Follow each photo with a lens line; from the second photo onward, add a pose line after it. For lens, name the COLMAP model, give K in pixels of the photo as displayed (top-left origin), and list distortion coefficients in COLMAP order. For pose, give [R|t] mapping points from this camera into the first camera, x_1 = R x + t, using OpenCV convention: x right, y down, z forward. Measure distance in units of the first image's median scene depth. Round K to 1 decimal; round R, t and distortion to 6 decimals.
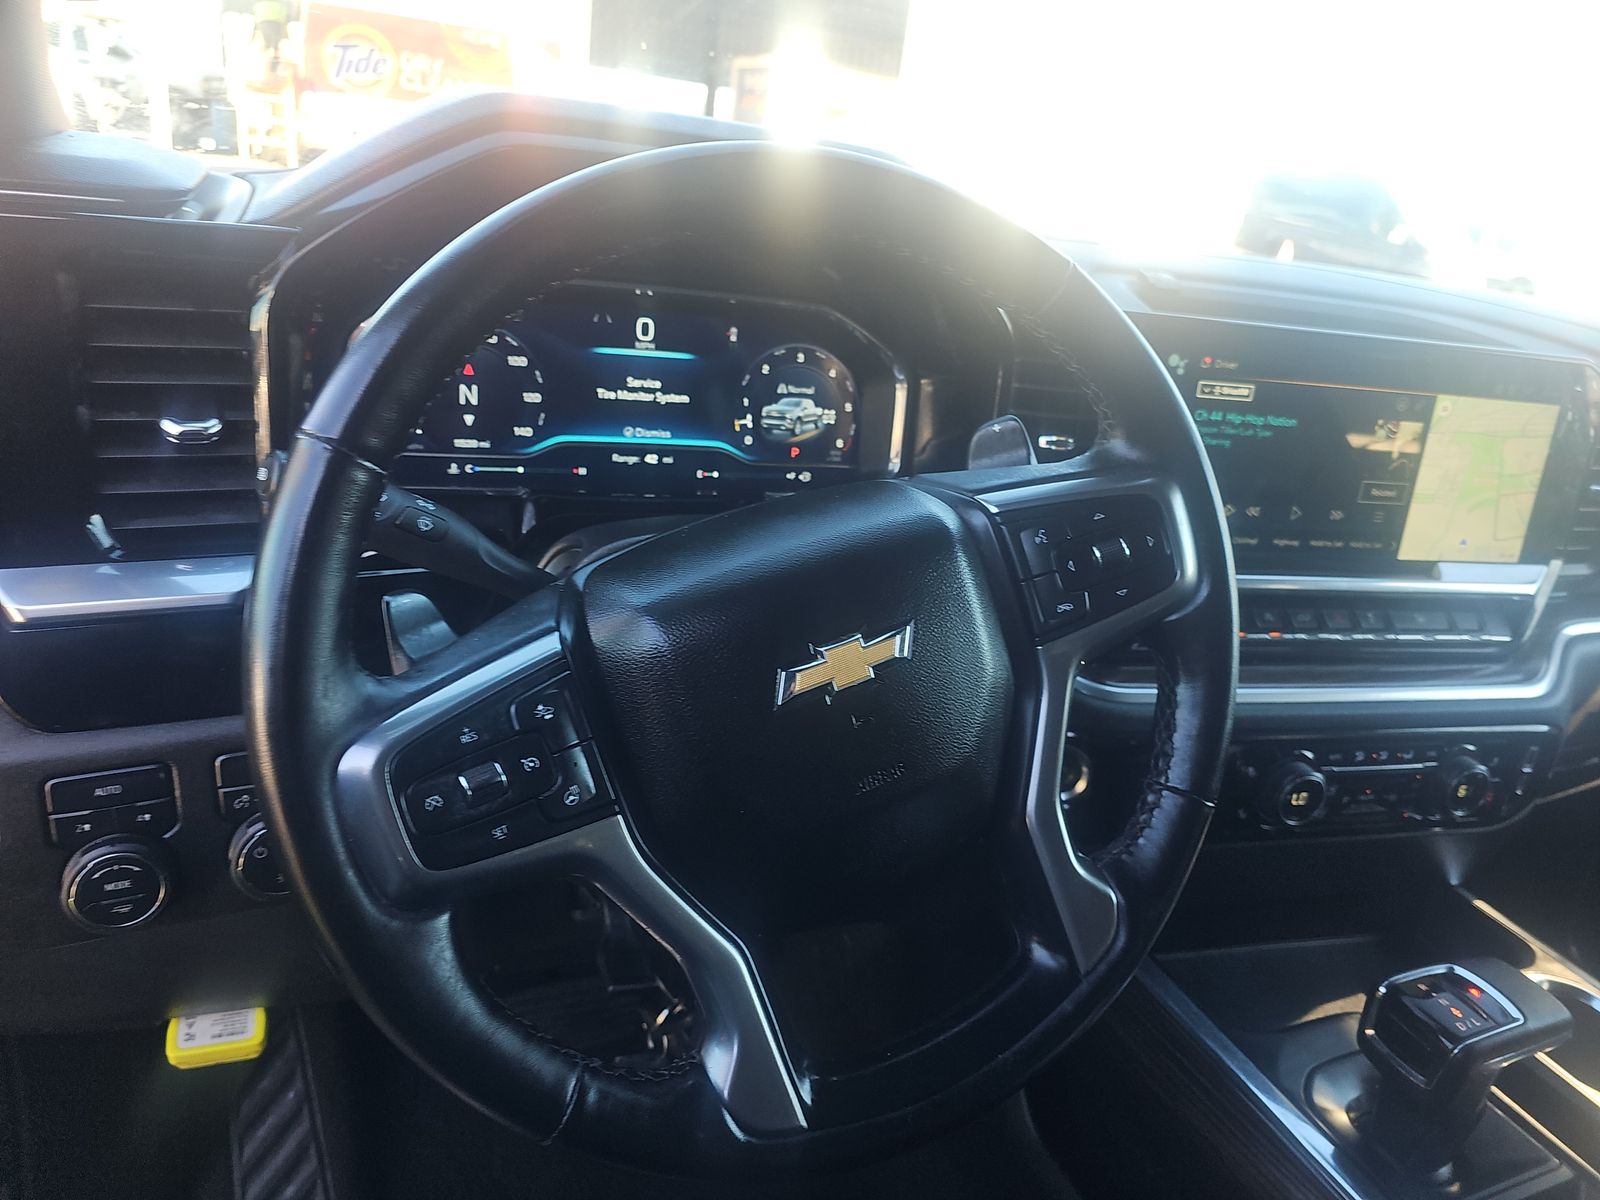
lens RADIAL K [[1073.7, 0, 741.2], [0, 1073.7, 595.7], [0, 0, 1]] dist [0.055406, -0.041433]
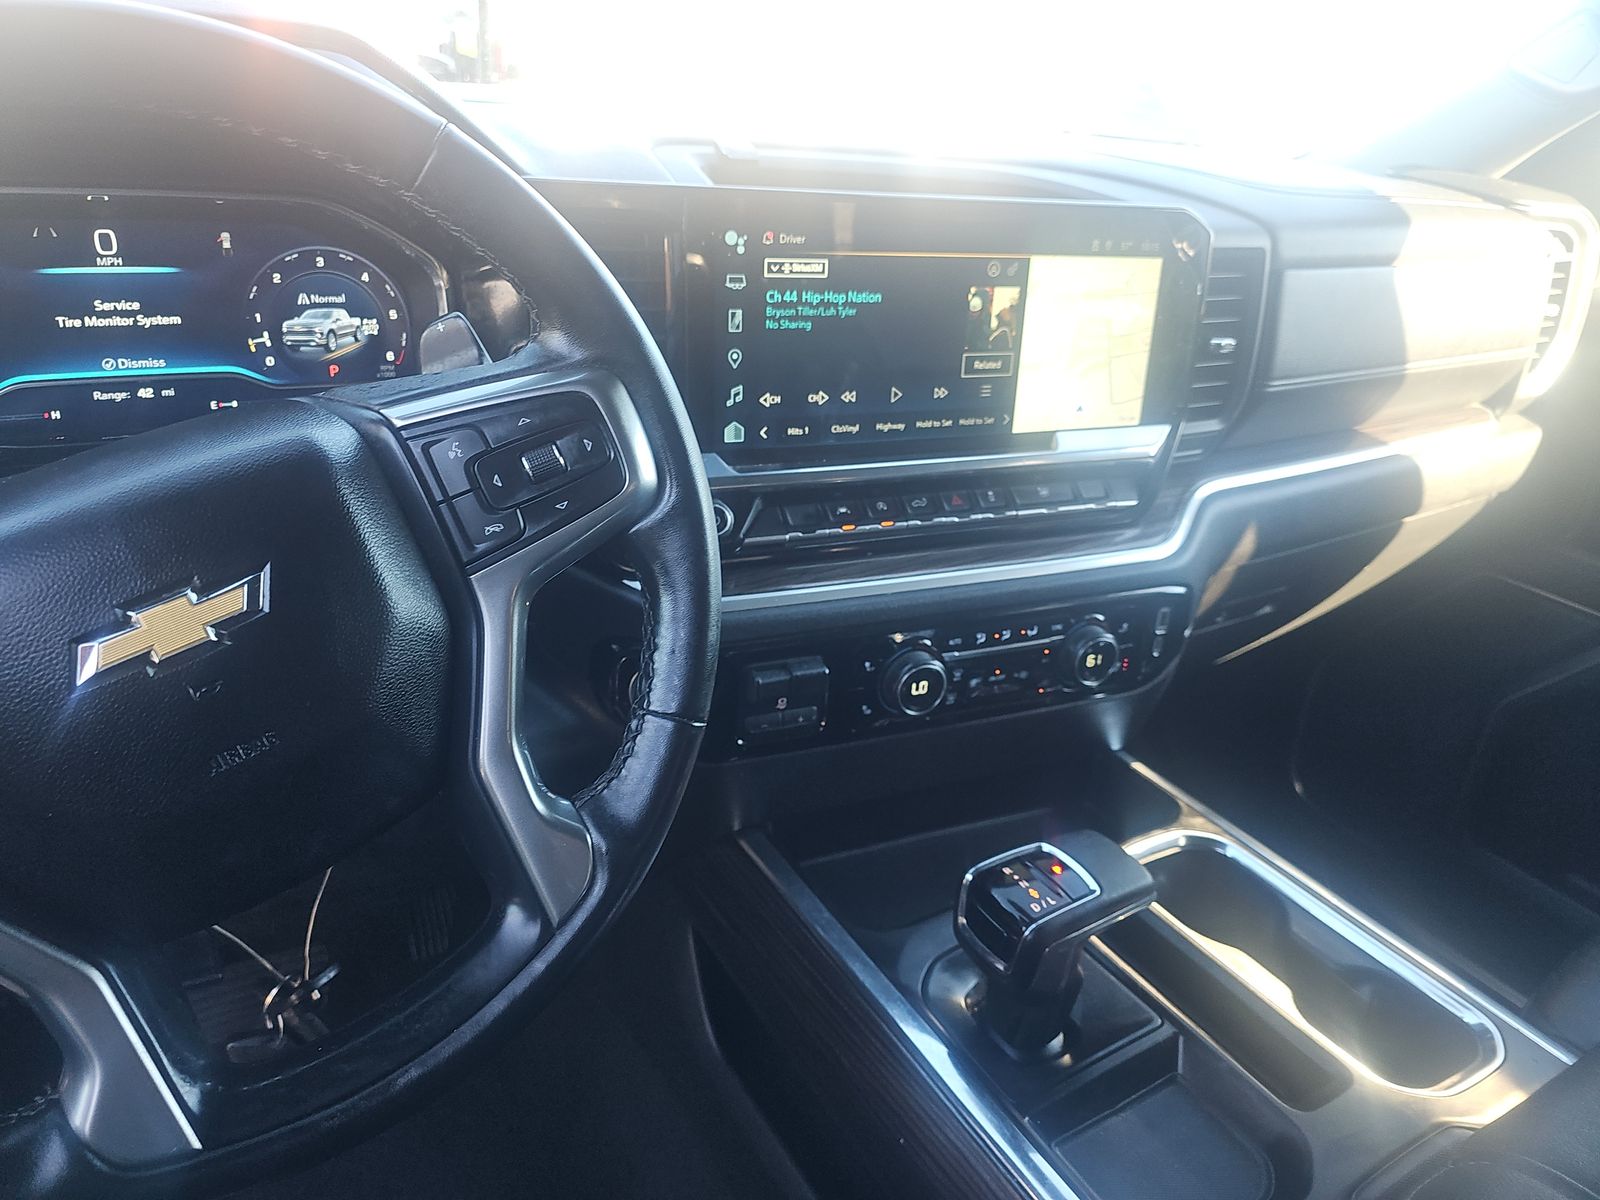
lens RADIAL K [[1020.3, 0, 801.8], [0, 1020.3, 587.8], [0, 0, 1]] dist [0.070897, -0.098571]
pose [[0.990891, -0.102332, 0.087545, 0.343579], [0.094729, 0.991695, 0.086990, 0.006637], [-0.095720, -0.077904, 0.992355, 0.105714]]
